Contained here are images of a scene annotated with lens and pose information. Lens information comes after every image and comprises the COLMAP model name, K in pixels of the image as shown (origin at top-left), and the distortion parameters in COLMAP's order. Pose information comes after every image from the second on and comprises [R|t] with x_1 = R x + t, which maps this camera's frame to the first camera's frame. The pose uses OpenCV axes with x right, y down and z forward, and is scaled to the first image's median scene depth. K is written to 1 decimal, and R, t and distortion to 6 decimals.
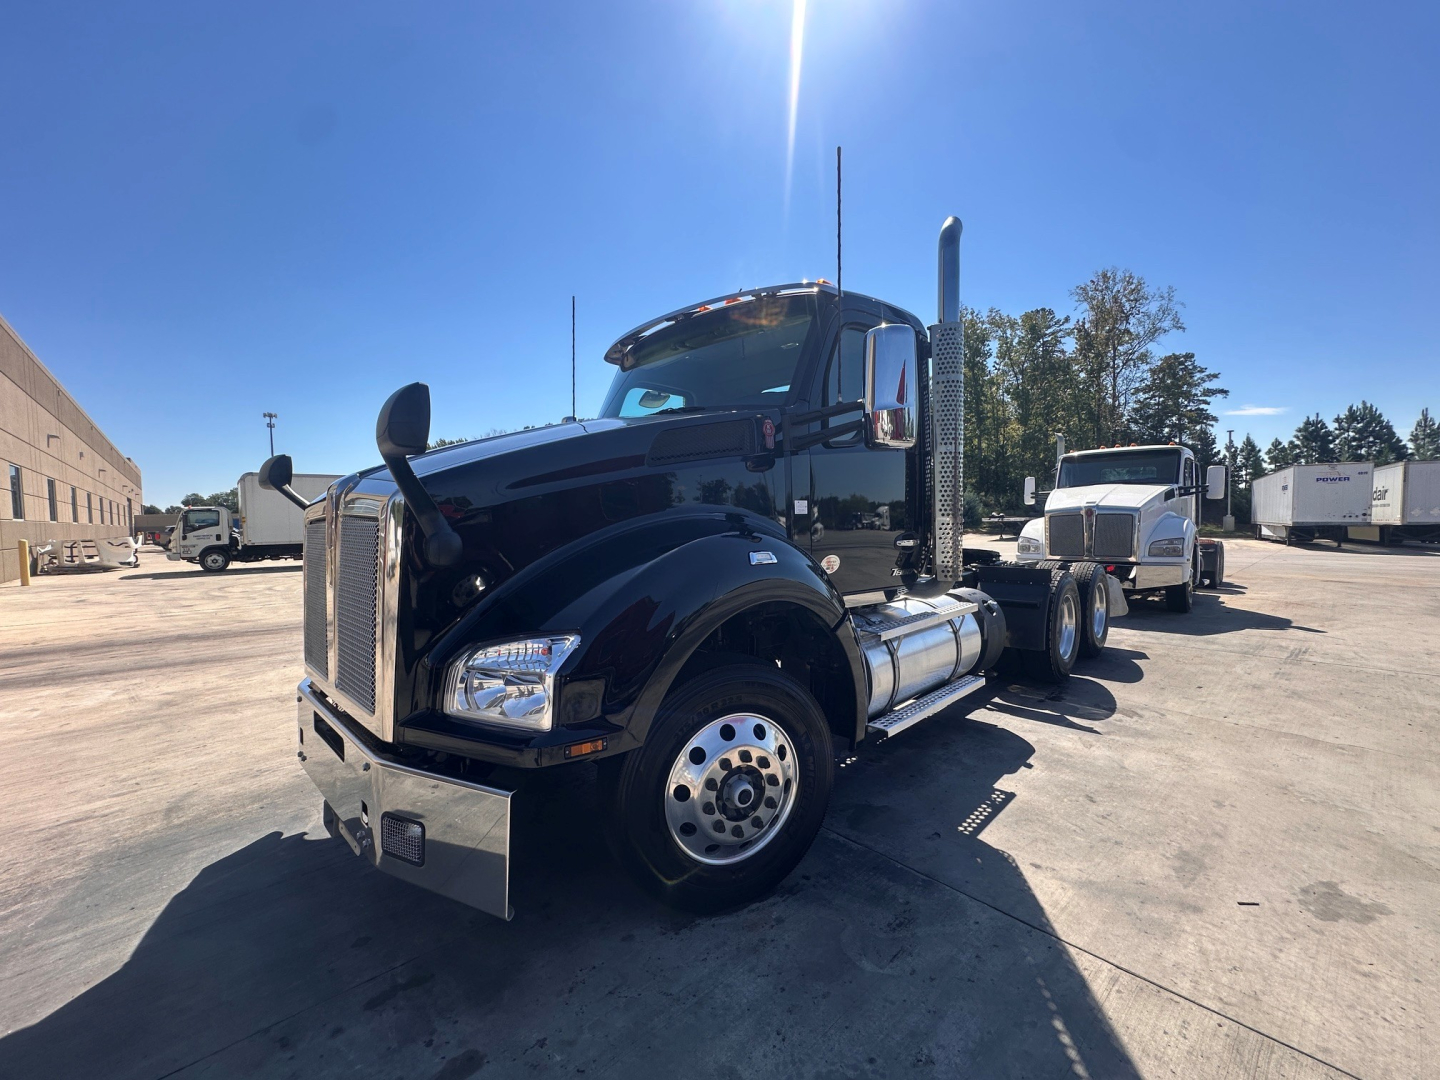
lens RADIAL K [[580.5, 0, 719.1], [0, 580.5, 542.8], [0, 0, 1]] dist [-0.001140, 0.000089]
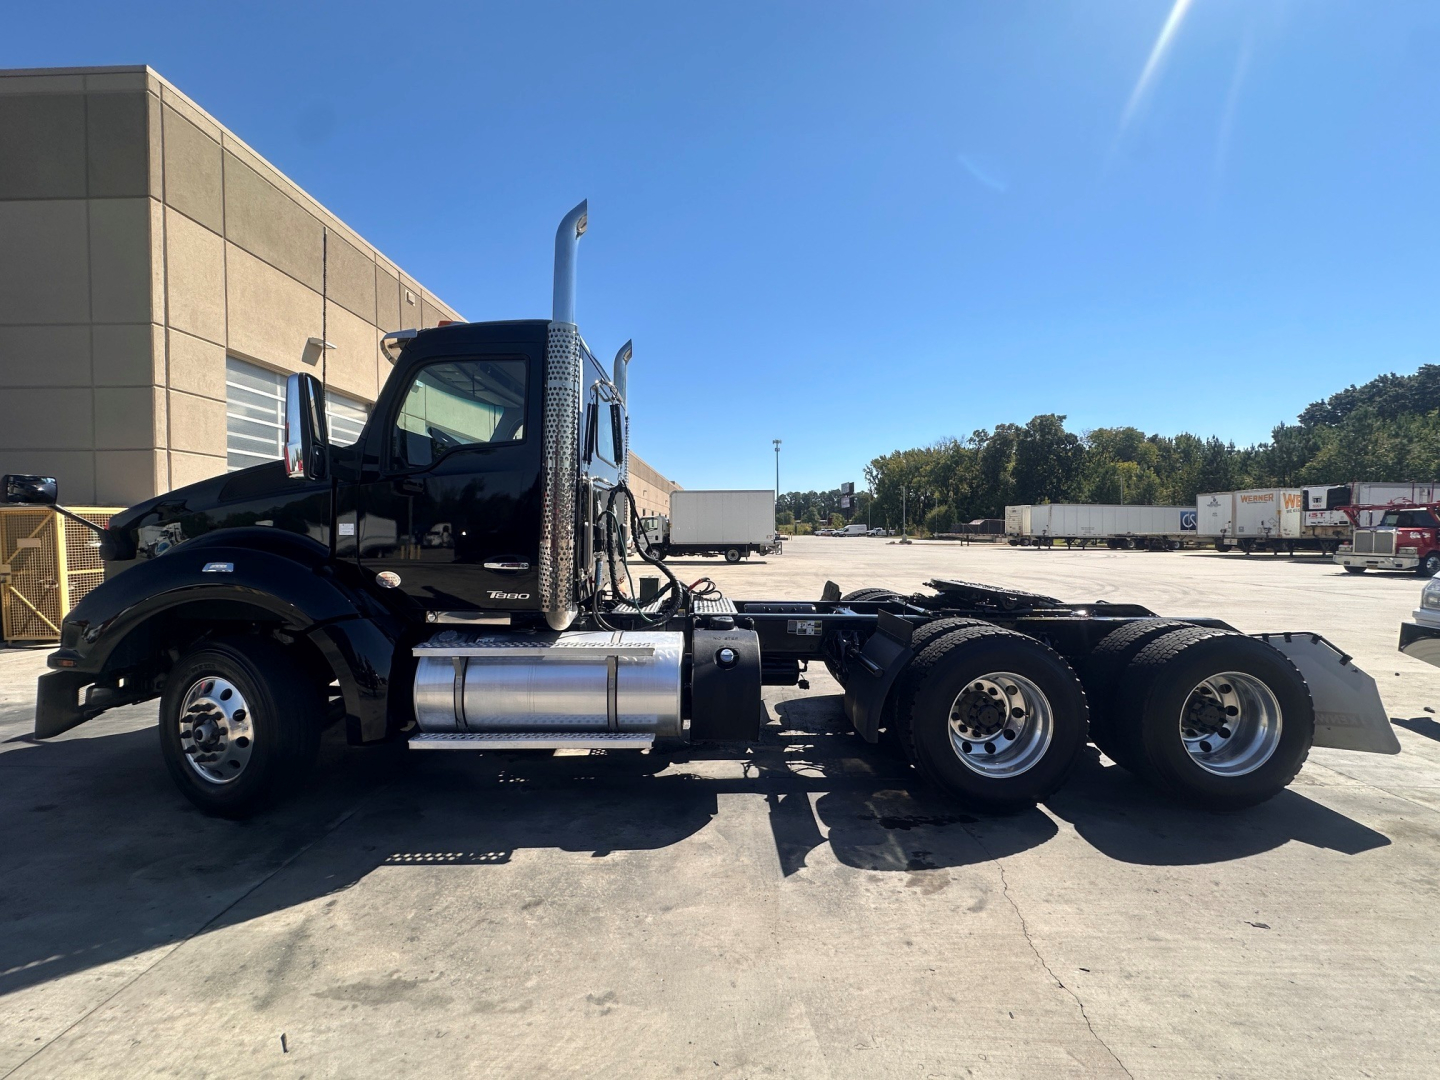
lens RADIAL K [[580.5, 0, 719.1], [0, 580.5, 542.8], [0, 0, 1]] dist [-0.001140, 0.000089]
pose [[0.719964, 0.032276, -0.693261, 1.208394], [-0.040109, 0.999183, 0.004865, -0.055923], [0.692852, 0.024303, 0.720671, 0.532924]]
